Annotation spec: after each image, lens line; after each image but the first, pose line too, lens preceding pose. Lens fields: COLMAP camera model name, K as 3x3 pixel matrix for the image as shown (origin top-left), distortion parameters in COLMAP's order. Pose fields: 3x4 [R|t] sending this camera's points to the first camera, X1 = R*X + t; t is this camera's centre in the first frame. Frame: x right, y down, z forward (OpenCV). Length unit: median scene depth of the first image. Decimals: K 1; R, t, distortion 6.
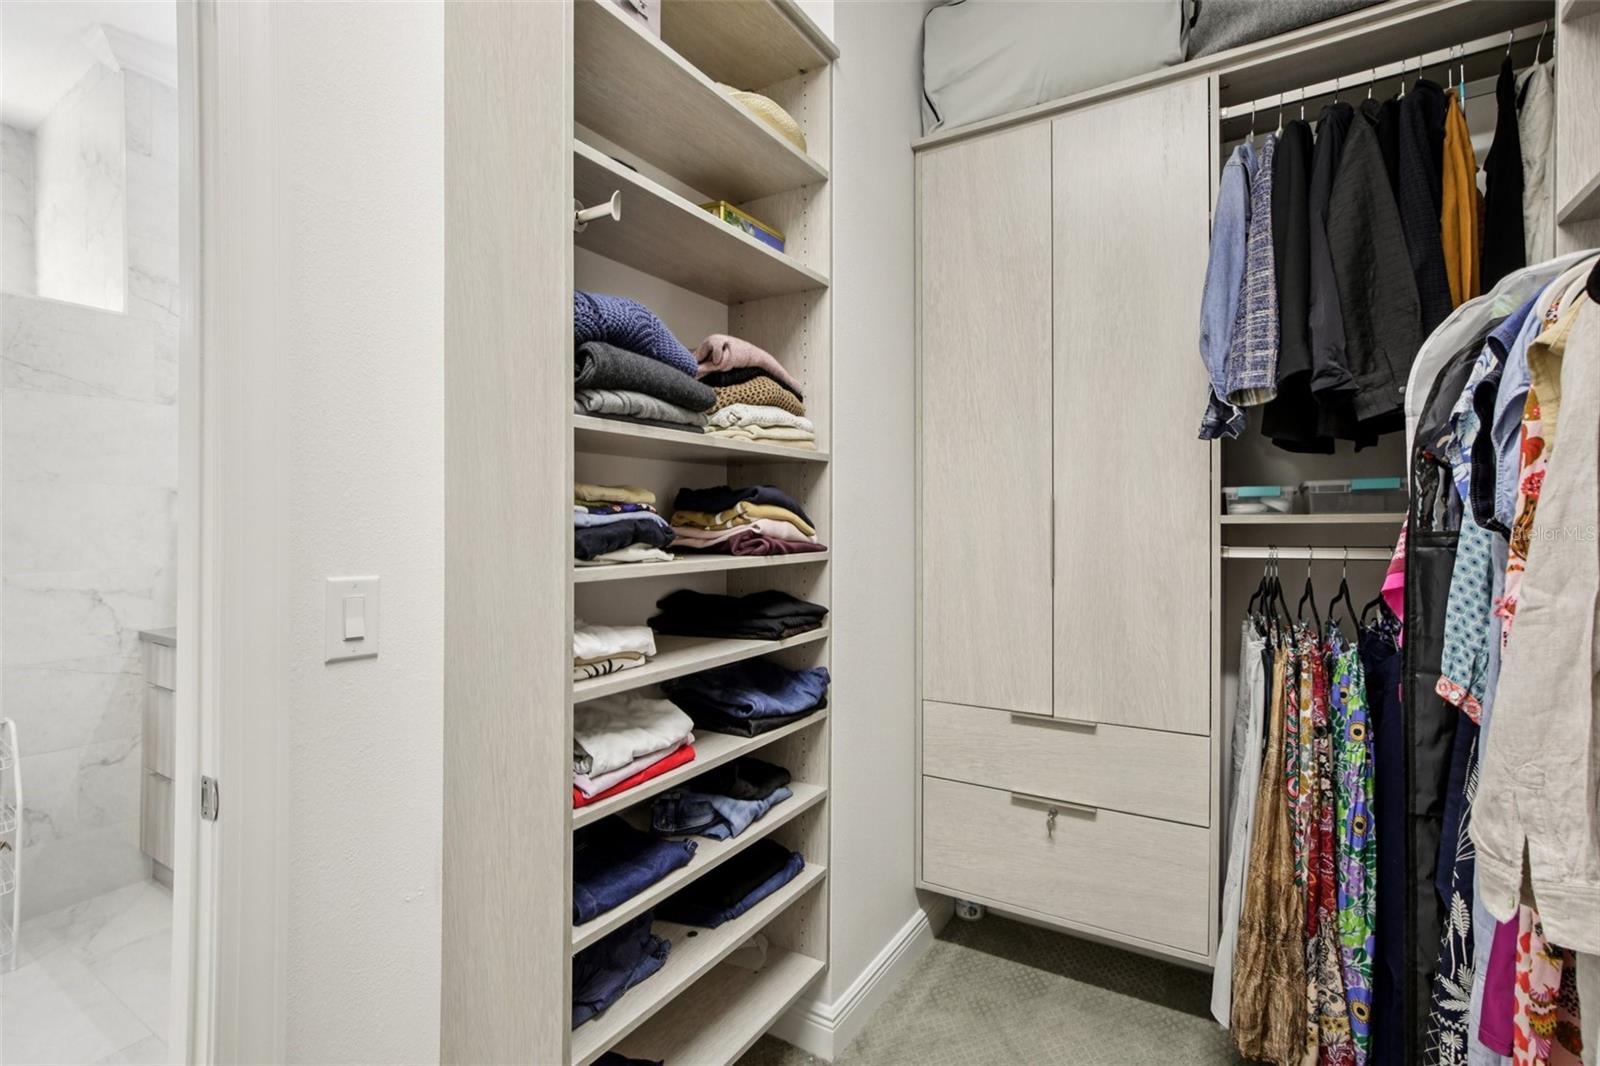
lens RADIAL K [[714.1, 0, 802.9], [0, 714.1, 534.7], [0, 0, 1]] dist [-0.002902, -0.000083]
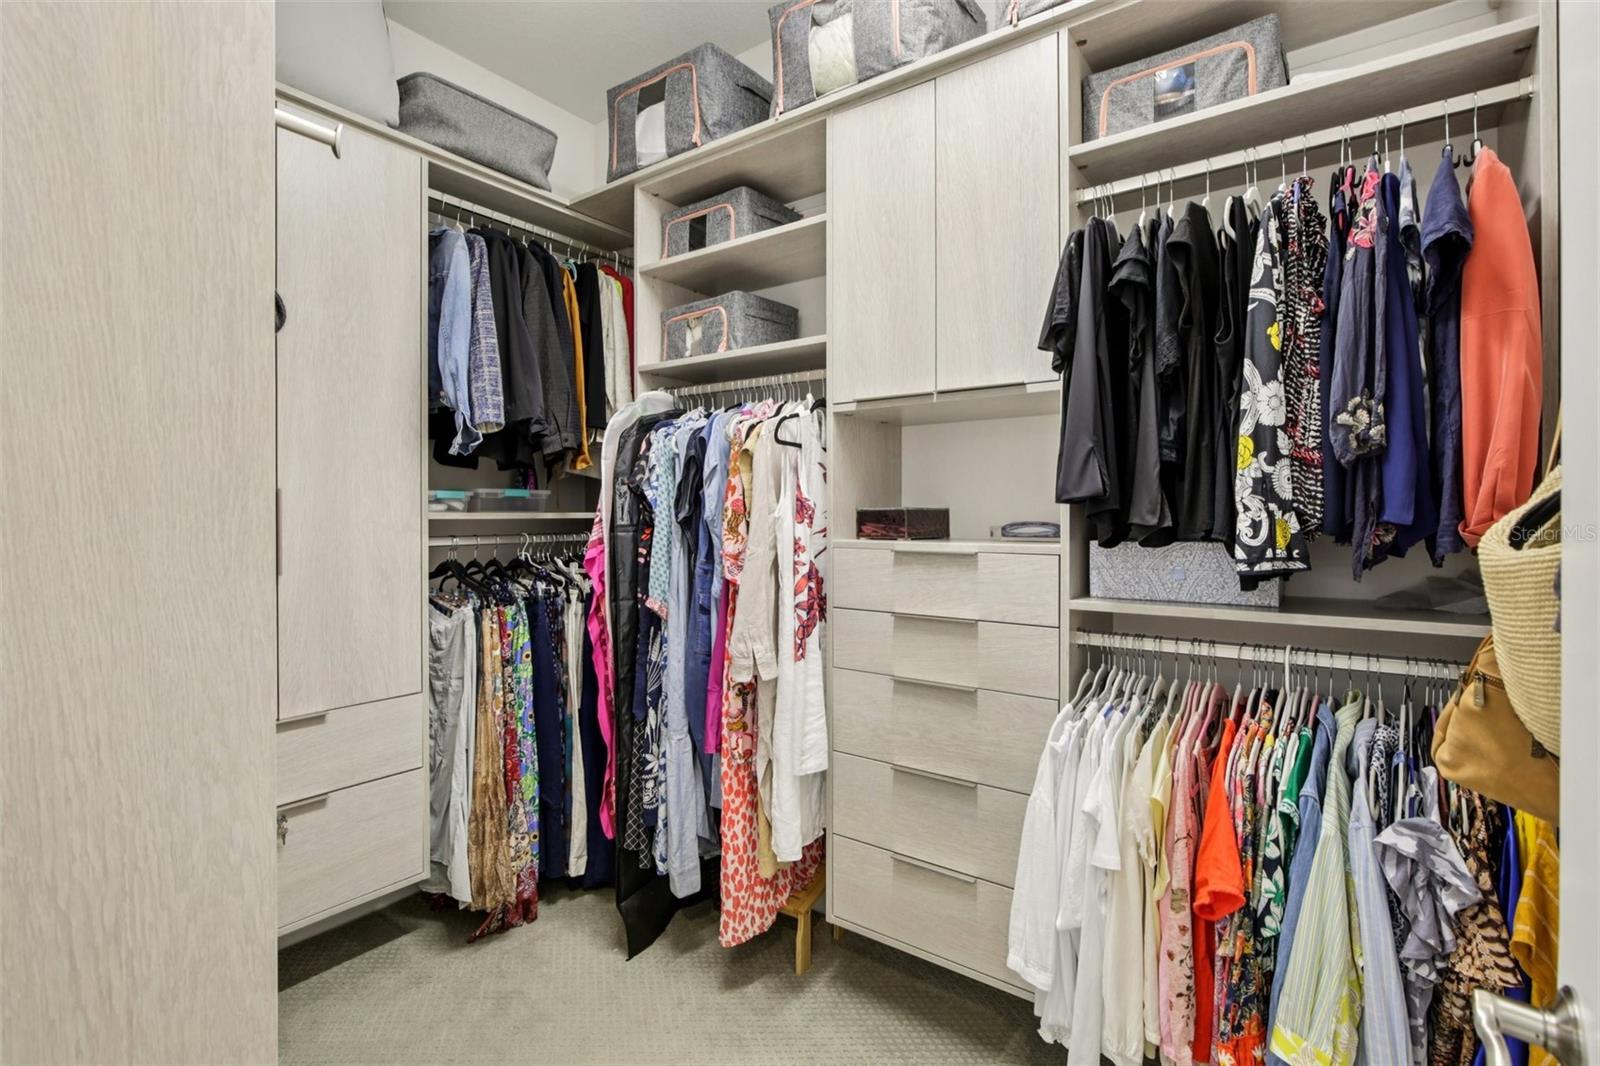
lens RADIAL K [[722.0, 0, 805.5], [0, 722.0, 517.2], [0, 0, 1]] dist [0.002071, 0.000205]
pose [[0.102918, 0.003103, 0.994685, -0.662935], [0.010451, 0.999937, -0.004201, -0.007019], [-0.994635, 0.010827, 0.102879, 0.234086]]
